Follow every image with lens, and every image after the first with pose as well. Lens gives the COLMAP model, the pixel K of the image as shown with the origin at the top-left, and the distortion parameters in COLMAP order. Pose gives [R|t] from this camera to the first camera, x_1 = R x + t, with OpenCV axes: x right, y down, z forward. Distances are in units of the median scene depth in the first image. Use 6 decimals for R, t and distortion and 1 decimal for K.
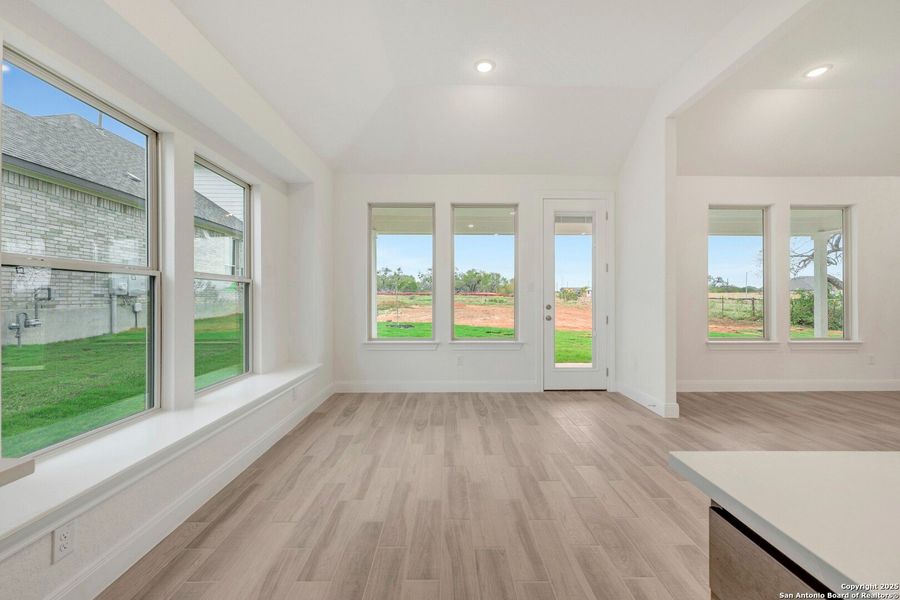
lens RADIAL K [[356.3, 0, 452.0], [0, 356.3, 296.1], [0, 0, 1]] dist [-0.000840, -0.000080]
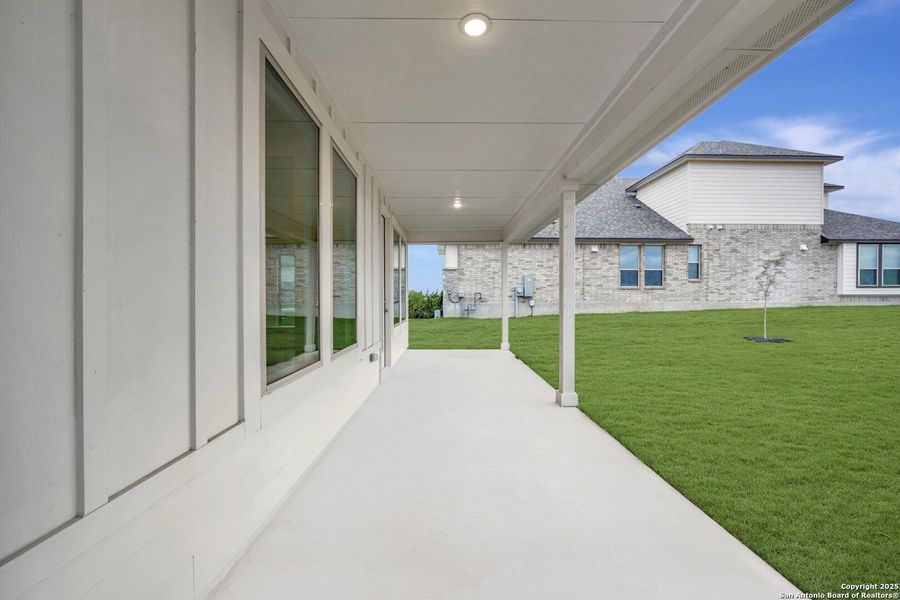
lens RADIAL K [[357.2, 0, 453.0], [0, 357.2, 299.6], [0, 0, 1]] dist [-0.000232, -0.000085]
pose [[0.002628, 0.004881, -0.999985, 0.994176], [0.002193, 0.999986, 0.004886, 0.006776], [0.999994, -0.002206, 0.002618, 0.799062]]
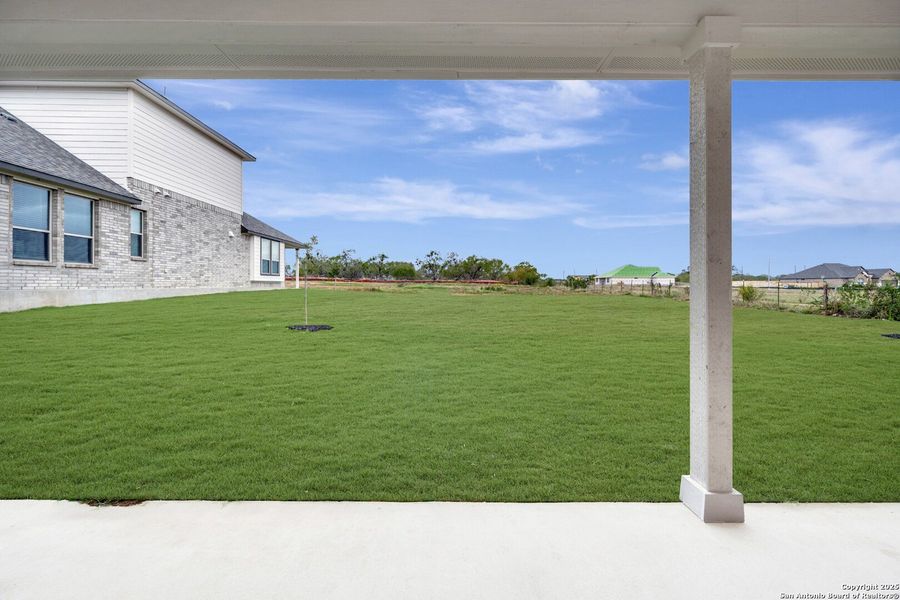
lens RADIAL K [[360.9, 0, 451.7], [0, 360.9, 284.3], [0, 0, 1]] dist [-0.000882, -0.000054]
pose [[0.999901, 0.001584, -0.014005, 0.218105], [-0.001588, 0.999999, -0.000309, 0.014955], [0.014004, 0.000331, 0.999902, 0.715957]]
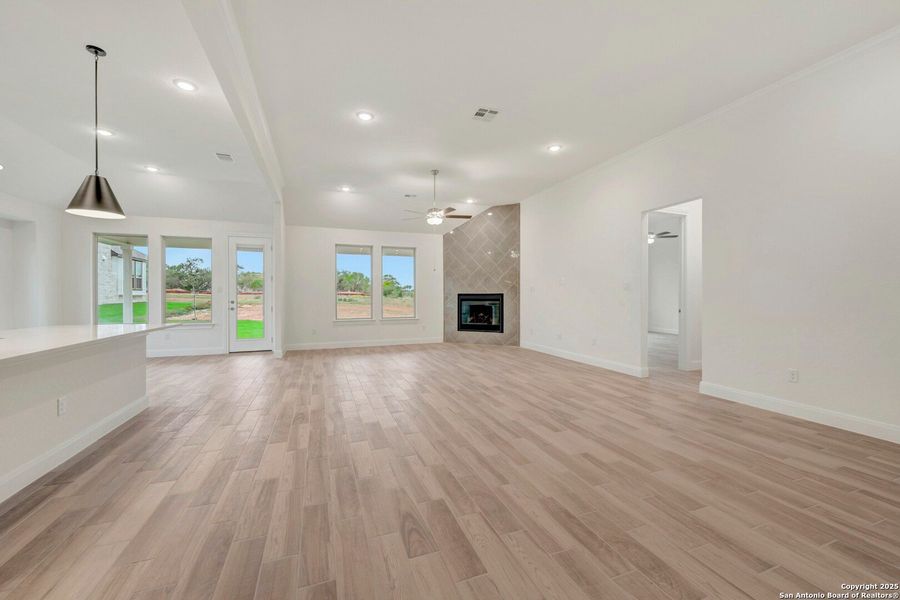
lens RADIAL K [[355.0, 0, 449.6], [0, 355.0, 297.4], [0, 0, 1]] dist [-0.000030, 0.000256]
pose [[0.942905, -0.002886, 0.333051, 0.431494], [0.001095, 0.999984, 0.005562, 0.001214], [-0.333061, -0.004880, 0.942893, -0.568845]]
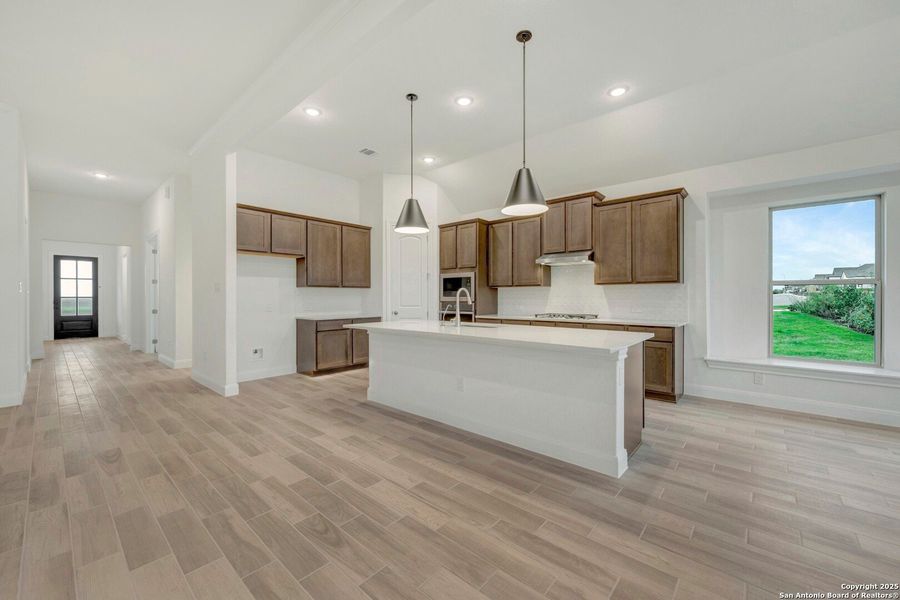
lens RADIAL K [[356.3, 0, 452.0], [0, 356.3, 296.1], [0, 0, 1]] dist [-0.000840, -0.000080]
pose [[-0.669356, -0.000685, -0.742941, 0.529342], [0.001925, 0.999995, -0.002657, 0.000742], [0.742939, -0.003208, -0.669351, 0.202487]]
